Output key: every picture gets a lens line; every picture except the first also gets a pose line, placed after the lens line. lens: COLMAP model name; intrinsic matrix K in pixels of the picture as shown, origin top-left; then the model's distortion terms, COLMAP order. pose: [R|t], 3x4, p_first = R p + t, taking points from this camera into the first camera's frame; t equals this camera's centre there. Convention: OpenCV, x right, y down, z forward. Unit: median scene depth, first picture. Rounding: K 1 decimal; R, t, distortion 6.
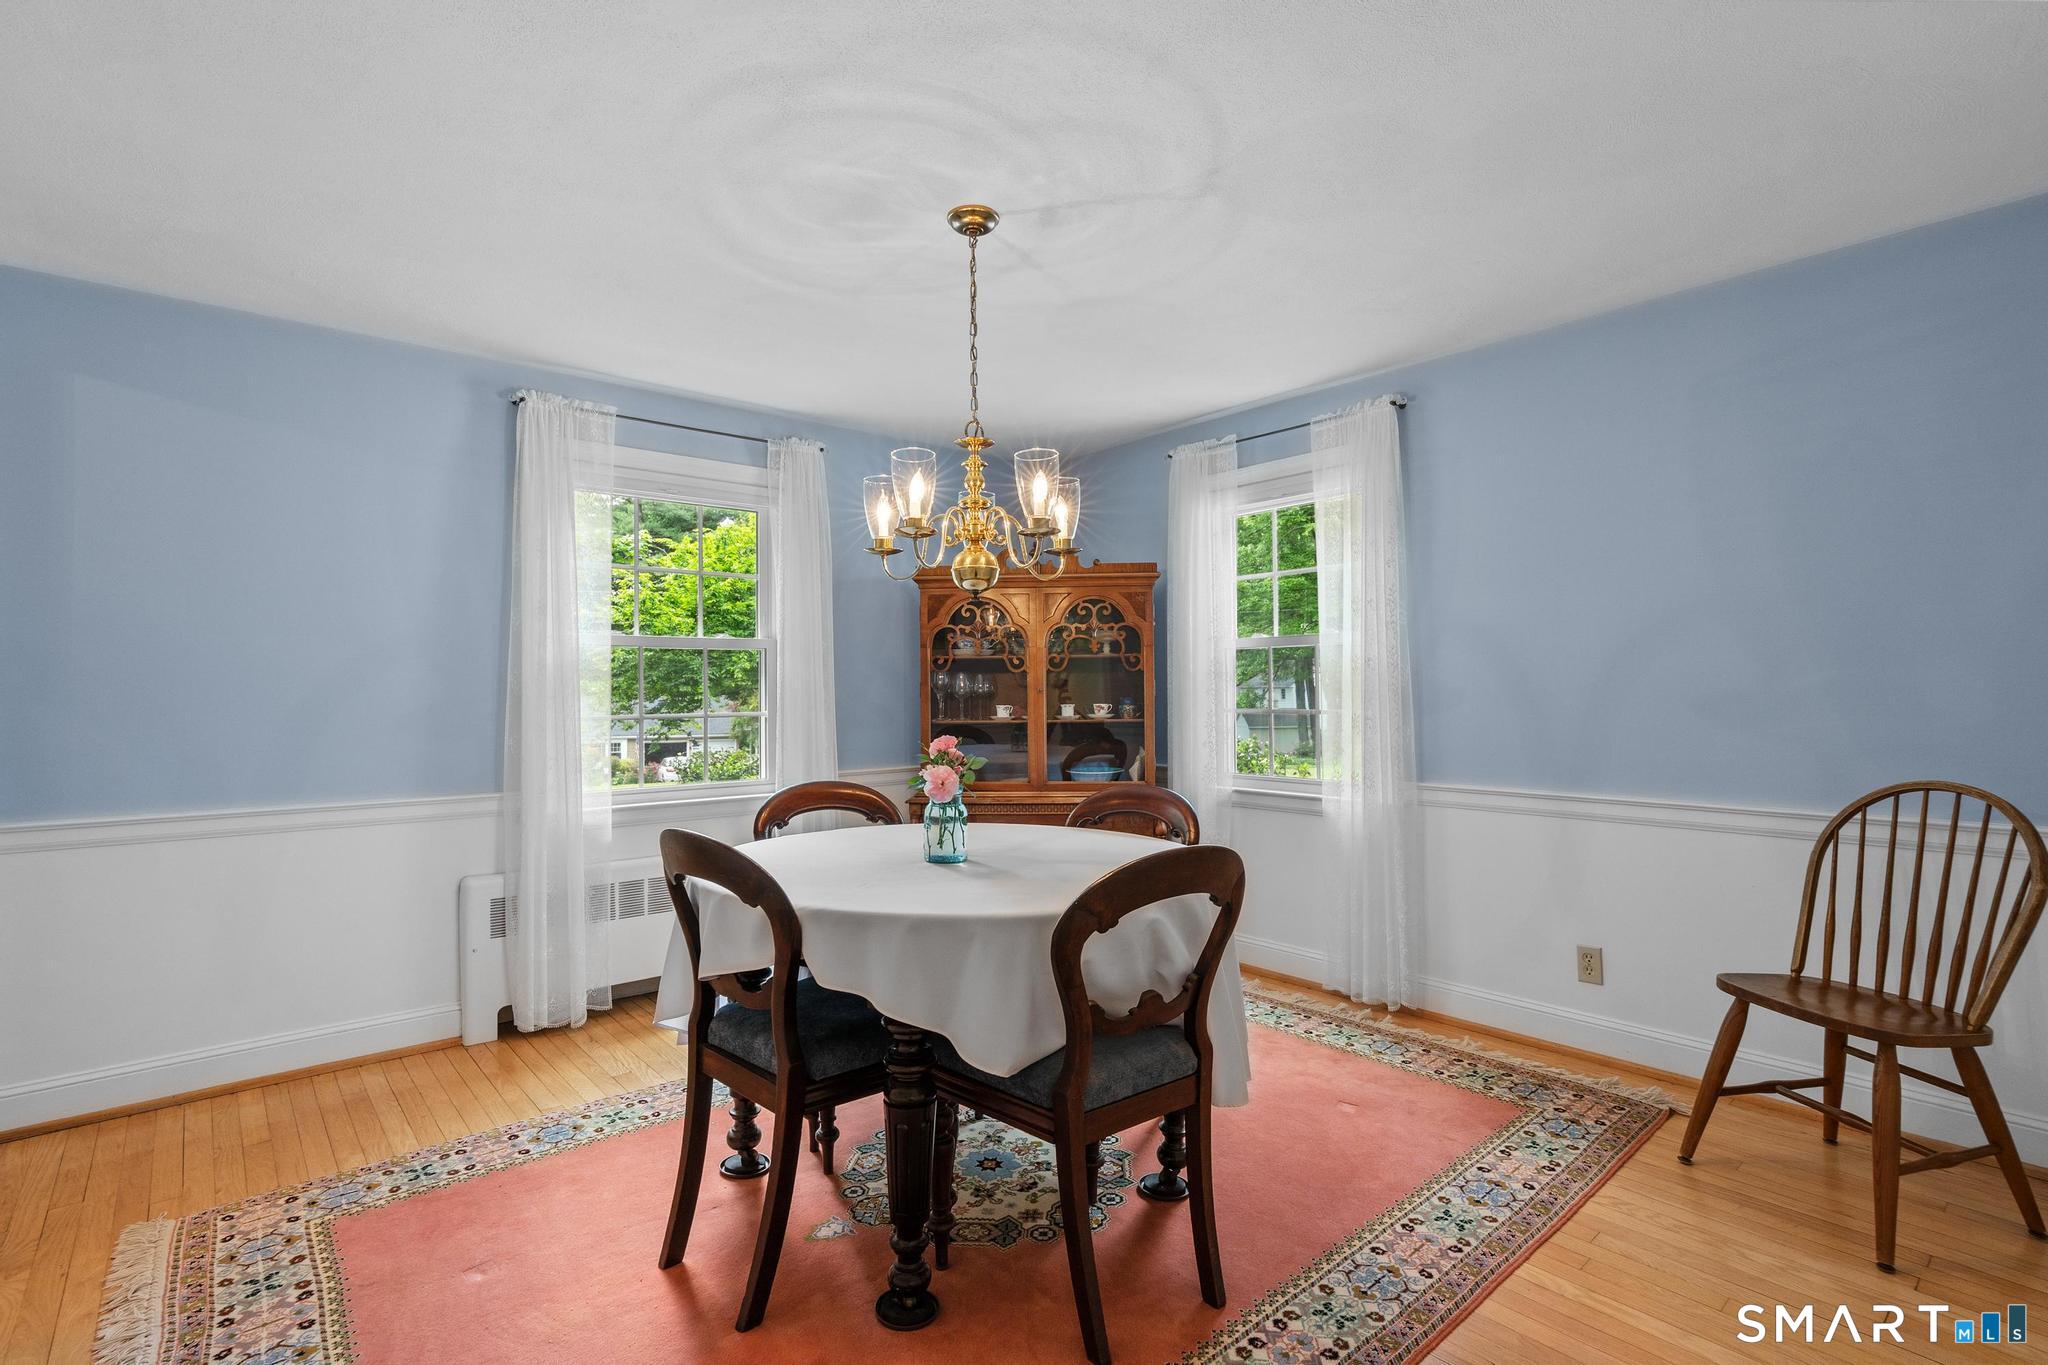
lens RADIAL K [[971.9, 0, 1013.5], [0, 971.9, 680.5], [0, 0, 1]] dist [-0.003075, 0.000177]
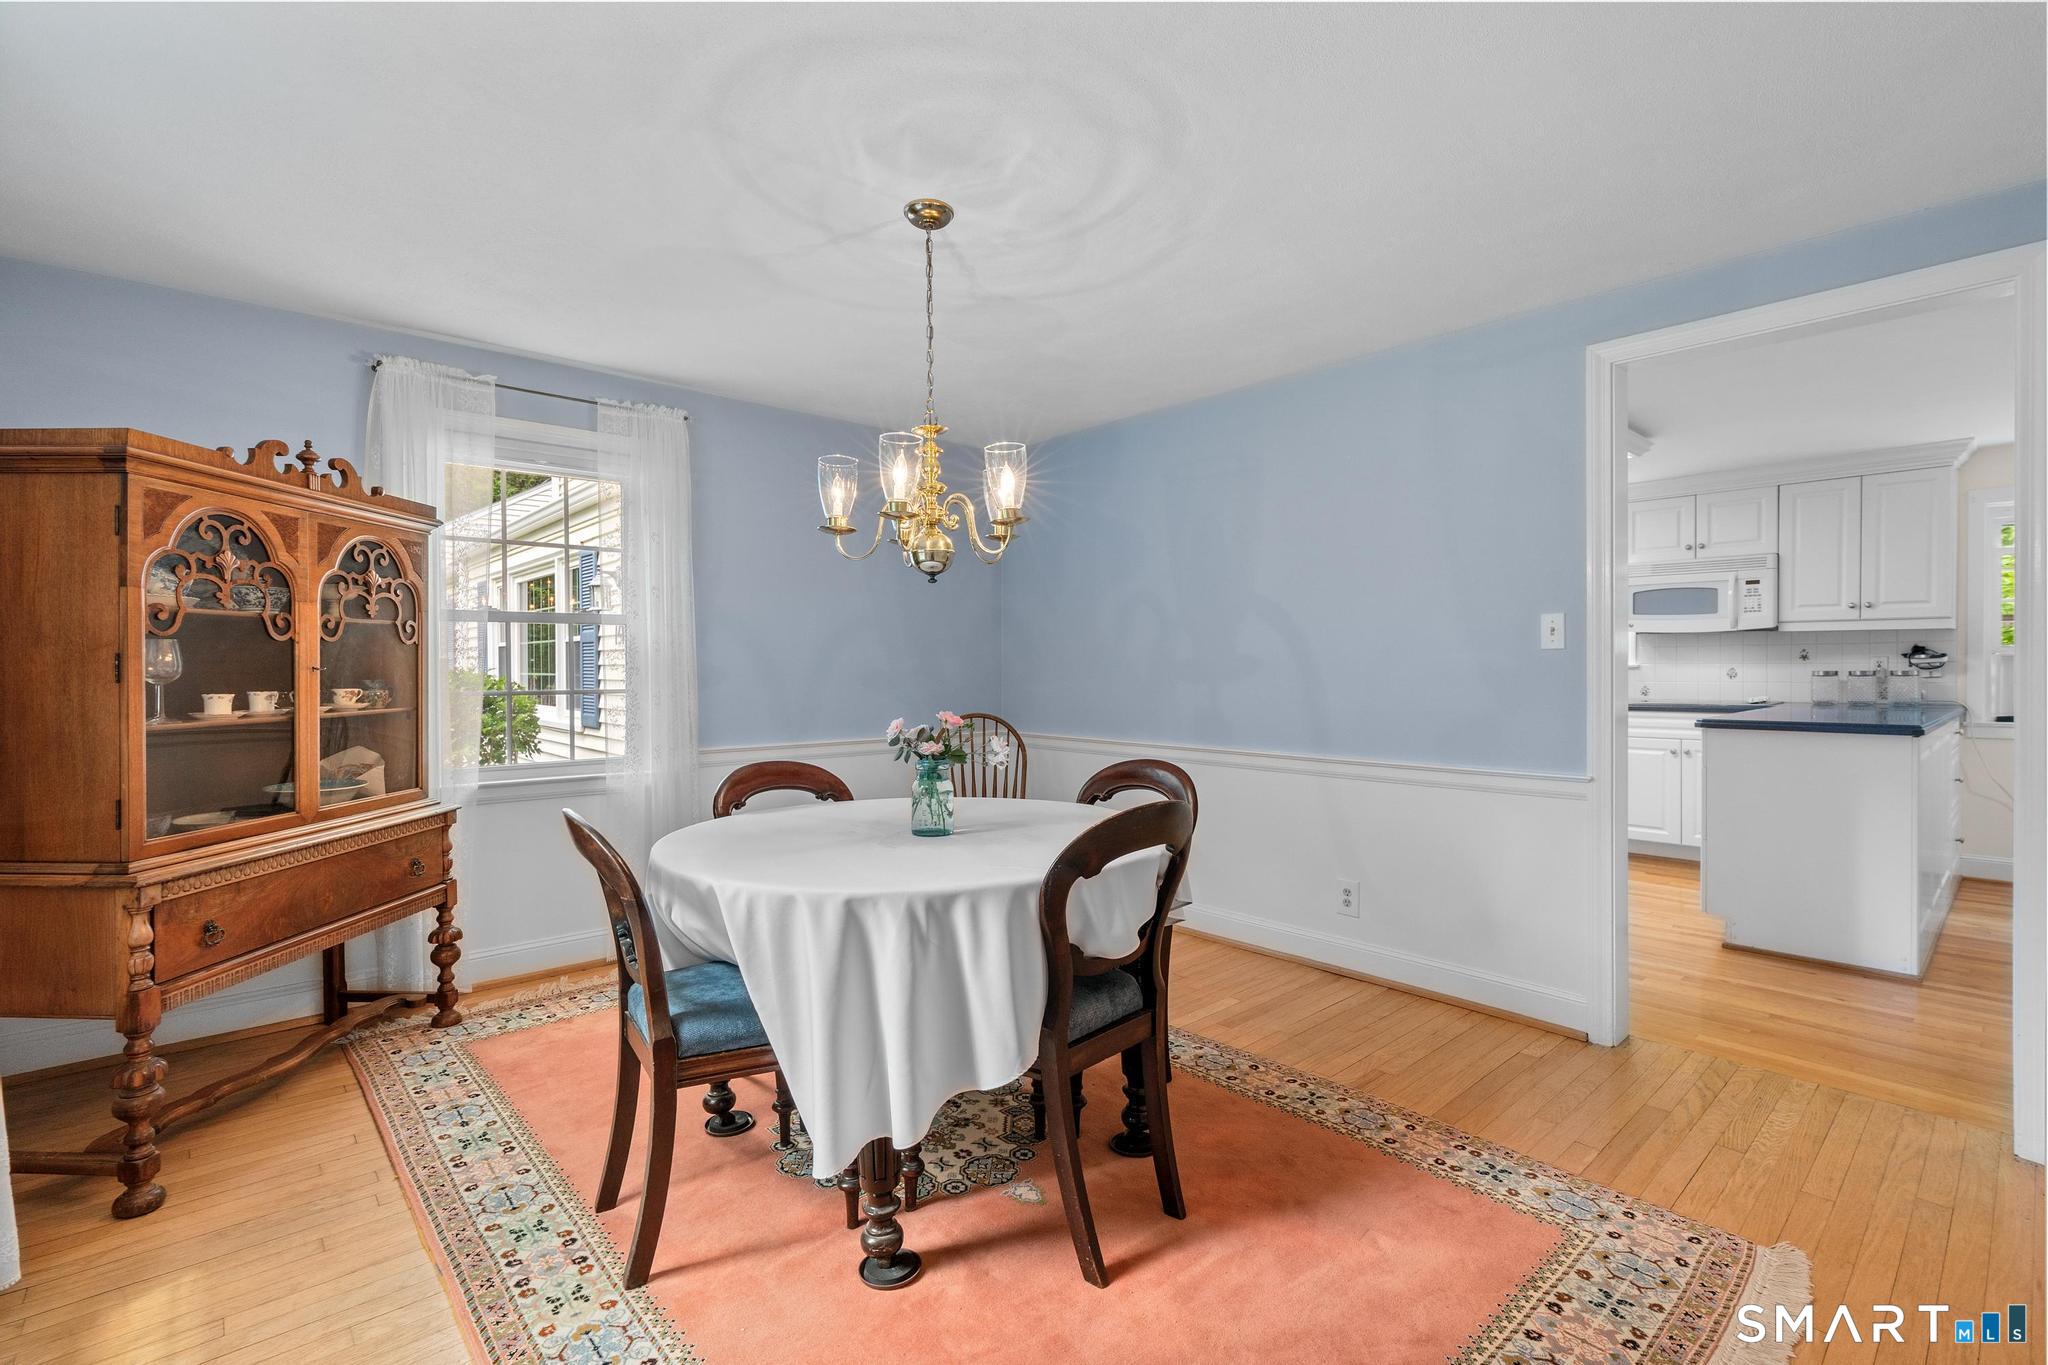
lens RADIAL K [[921.5, 0, 1027.0], [0, 921.5, 678.0], [0, 0, 1]] dist [-0.002969, 0.000692]
pose [[-0.021185, -0.005395, 0.999761, -0.666584], [-0.005066, 0.999973, 0.005288, 0.011028], [-0.999763, -0.004952, -0.021212, 0.590197]]
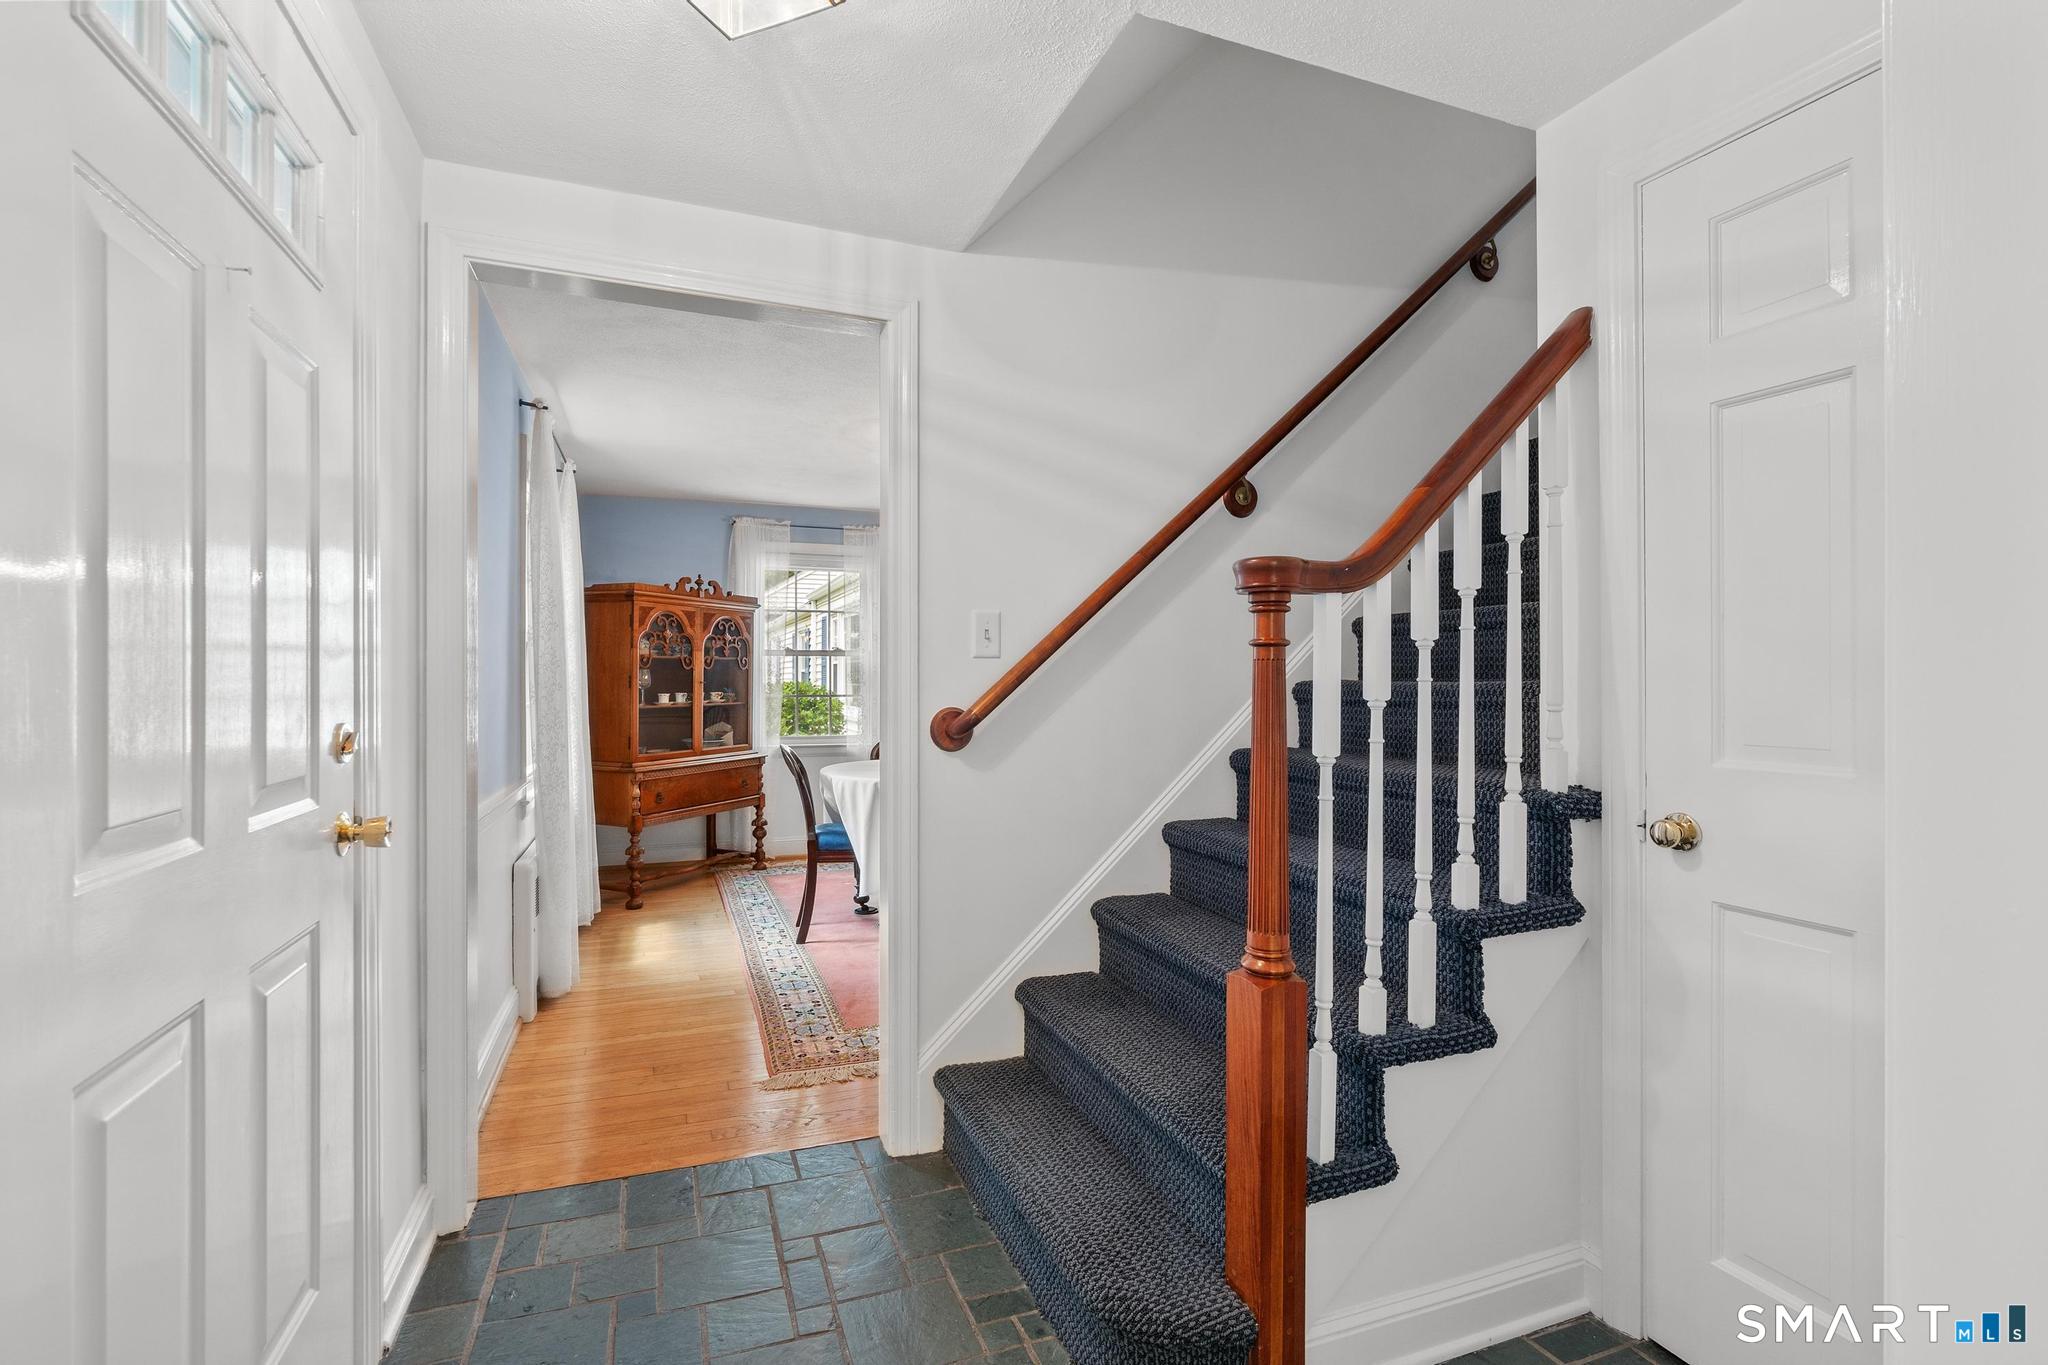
lens RADIAL K [[921.5, 0, 1020.7], [0, 921.5, 682.5], [0, 0, 1]] dist [-0.002969, 0.000692]
pose [[0.332106, 0.003380, 0.943236, -1.164355], [-0.011691, 0.999932, 0.000533, 0.004374], [-0.943170, -0.011205, 0.332122, 0.155351]]
